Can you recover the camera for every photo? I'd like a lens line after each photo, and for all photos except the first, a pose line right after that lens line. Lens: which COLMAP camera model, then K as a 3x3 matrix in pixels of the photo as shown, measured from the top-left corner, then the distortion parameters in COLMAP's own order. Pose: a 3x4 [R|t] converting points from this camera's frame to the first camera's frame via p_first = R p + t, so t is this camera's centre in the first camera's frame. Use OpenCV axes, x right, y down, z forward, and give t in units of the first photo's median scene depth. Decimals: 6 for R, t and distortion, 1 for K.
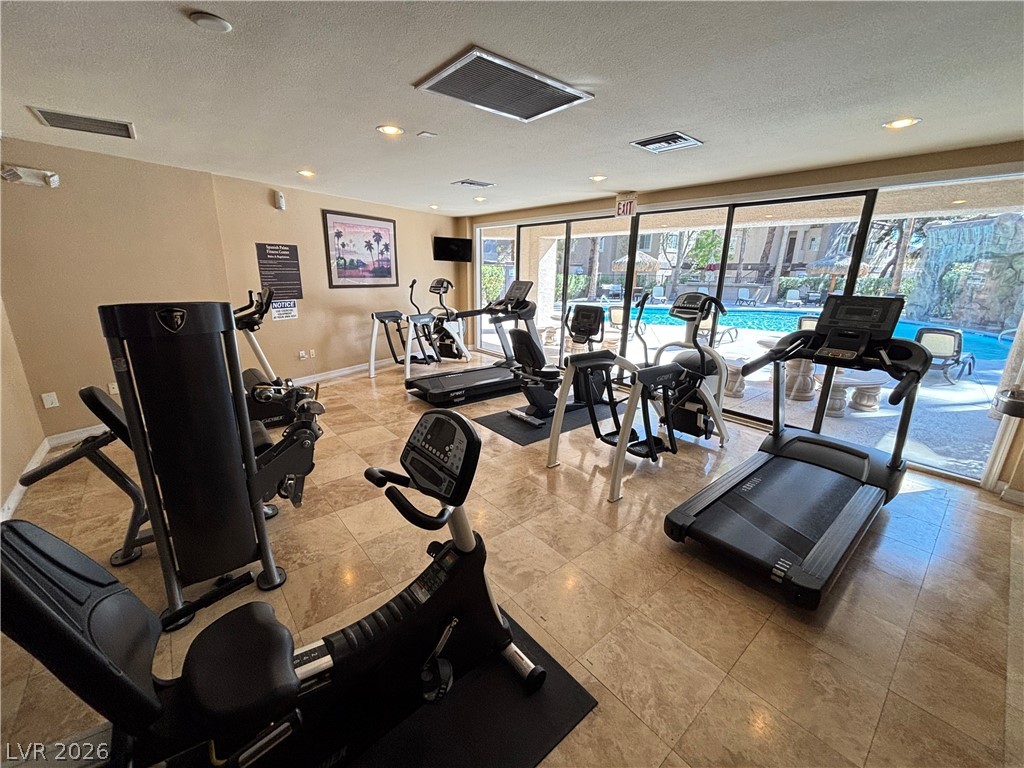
lens RADIAL K [[413.0, 0, 511.4], [0, 413.0, 386.8], [0, 0, 1]] dist [-0.003847, -0.000013]
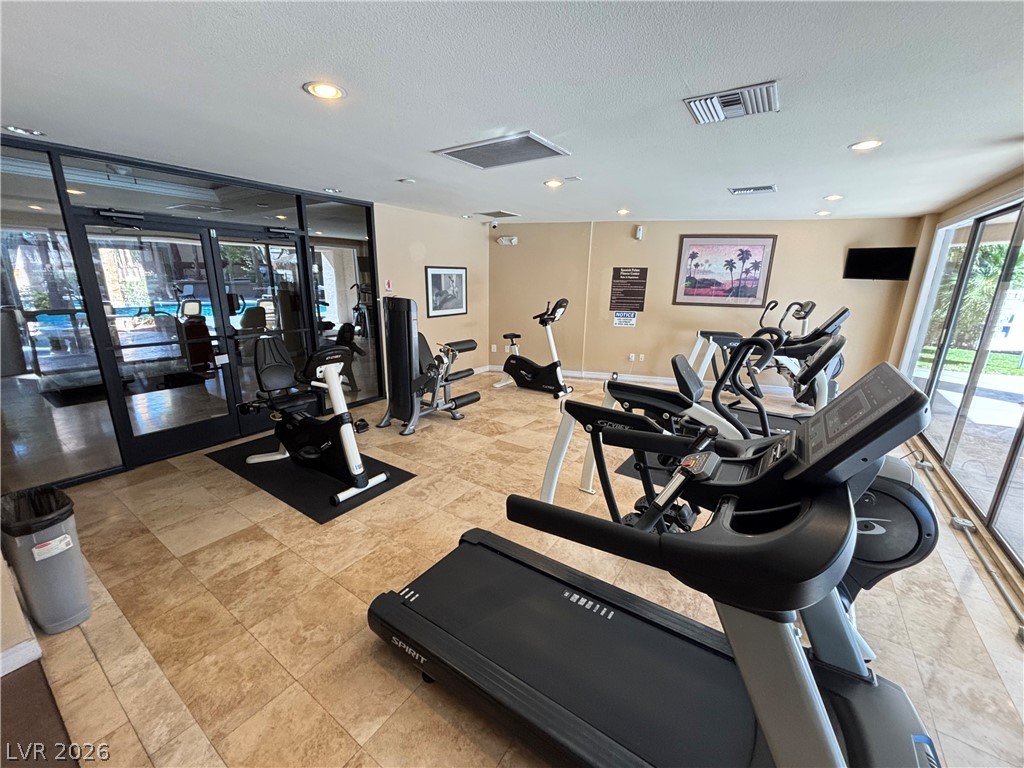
lens RADIAL K [[413.0, 0, 513.2], [0, 413.0, 387.0], [0, 0, 1]] dist [-0.003847, -0.000013]
pose [[0.277911, 0.233268, -0.931854, 0.532641], [-0.275885, 0.948582, 0.155177, -0.081402], [0.920138, 0.213959, 0.327976, 0.285200]]
